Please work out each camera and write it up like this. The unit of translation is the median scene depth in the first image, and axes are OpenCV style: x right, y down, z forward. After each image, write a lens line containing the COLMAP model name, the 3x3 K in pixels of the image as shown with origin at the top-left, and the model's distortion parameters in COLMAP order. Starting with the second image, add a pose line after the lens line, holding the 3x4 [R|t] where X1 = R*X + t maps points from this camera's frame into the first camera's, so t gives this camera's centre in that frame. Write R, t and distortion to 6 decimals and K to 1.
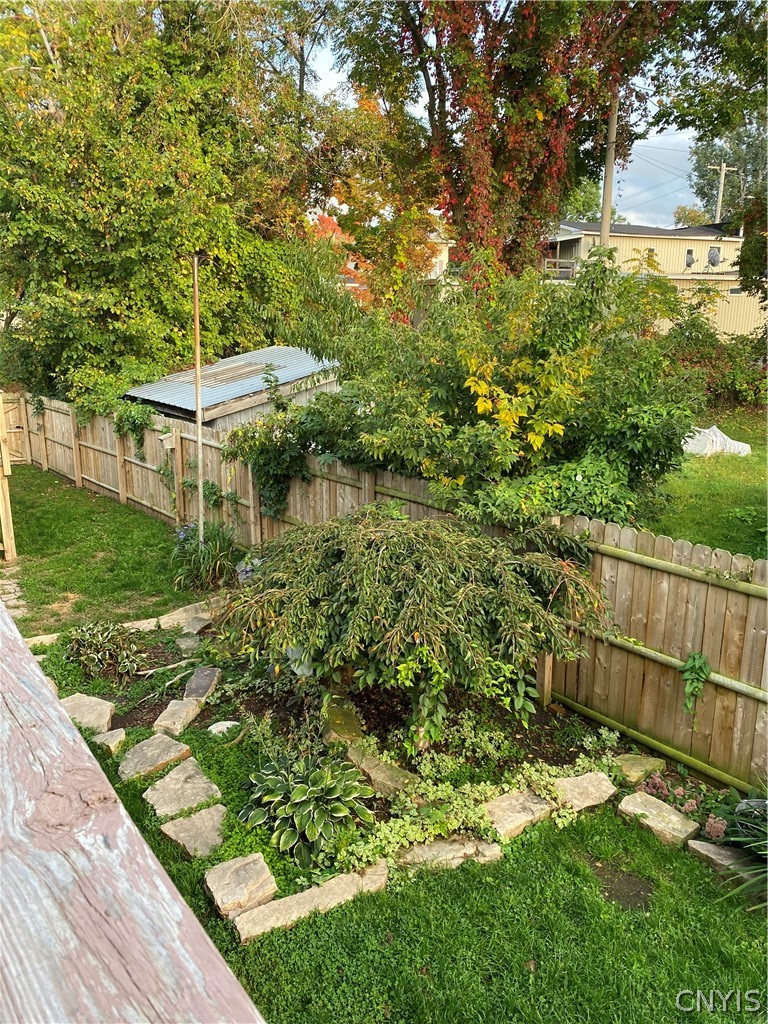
lens RADIAL K [[780.2, 0, 383.9], [0, 780.2, 511.9], [0, 0, 1]] dist [0.003628, 0.000033]
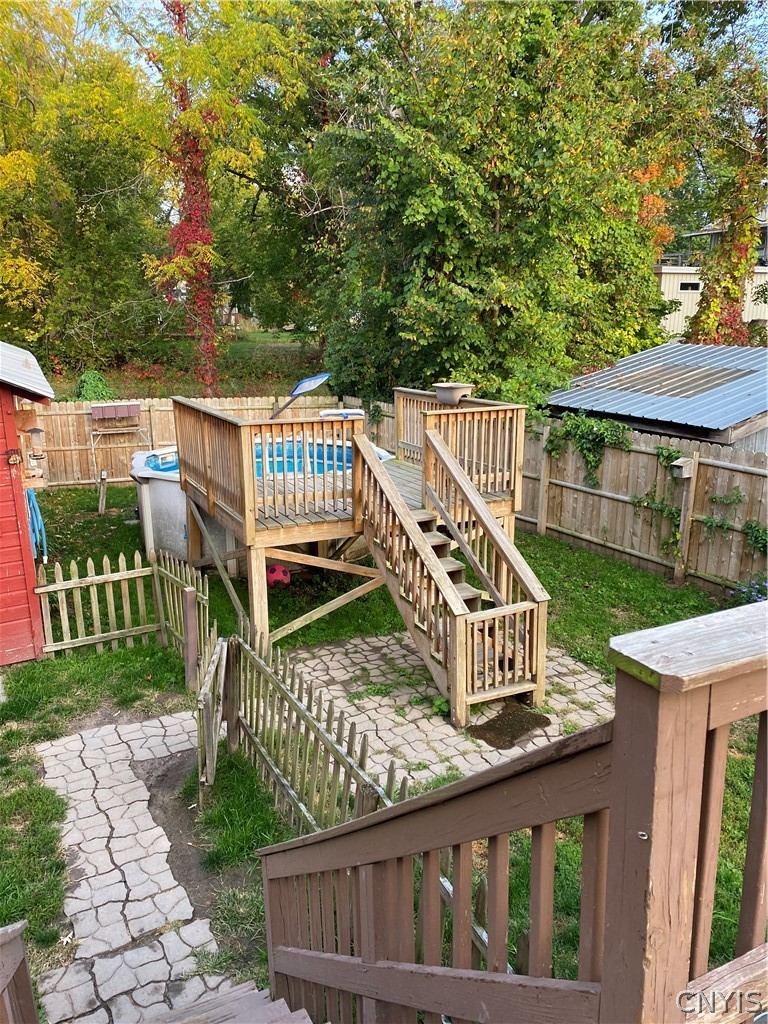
lens RADIAL K [[780.2, 0, 384.6], [0, 780.2, 511.3], [0, 0, 1]] dist [0.003628, 0.000033]
pose [[0.995887, 0.017335, -0.088931, -0.408827], [-0.016451, 0.999808, 0.010654, -0.040443], [0.089099, -0.009147, 0.995981, 0.149253]]
